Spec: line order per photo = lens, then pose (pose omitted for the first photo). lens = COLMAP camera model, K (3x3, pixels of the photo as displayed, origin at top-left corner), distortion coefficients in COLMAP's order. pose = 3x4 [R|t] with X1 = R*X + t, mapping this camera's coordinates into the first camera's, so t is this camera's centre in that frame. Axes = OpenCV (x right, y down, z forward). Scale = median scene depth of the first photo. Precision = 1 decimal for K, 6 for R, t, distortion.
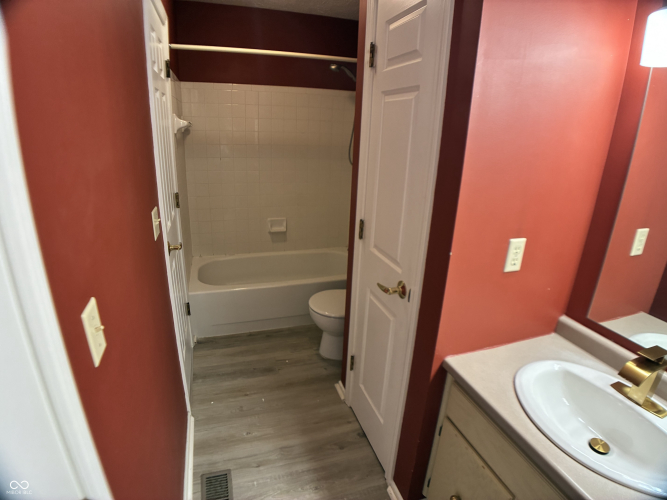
lens RADIAL K [[349.0, 0, 325.0], [0, 349.0, 252.4], [0, 0, 1]] dist [-0.112098, 0.022074]
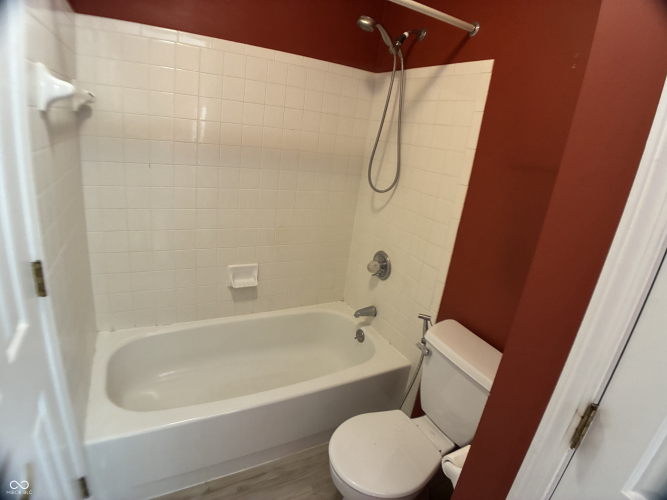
lens RADIAL K [[349.0, 0, 325.0], [0, 349.0, 252.4], [0, 0, 1]] dist [-0.112098, 0.022074]
pose [[0.980508, 0.017707, 0.195682, -0.118885], [-0.017146, 0.999843, -0.004560, -0.122772], [-0.195732, 0.001116, 0.980657, 0.370398]]
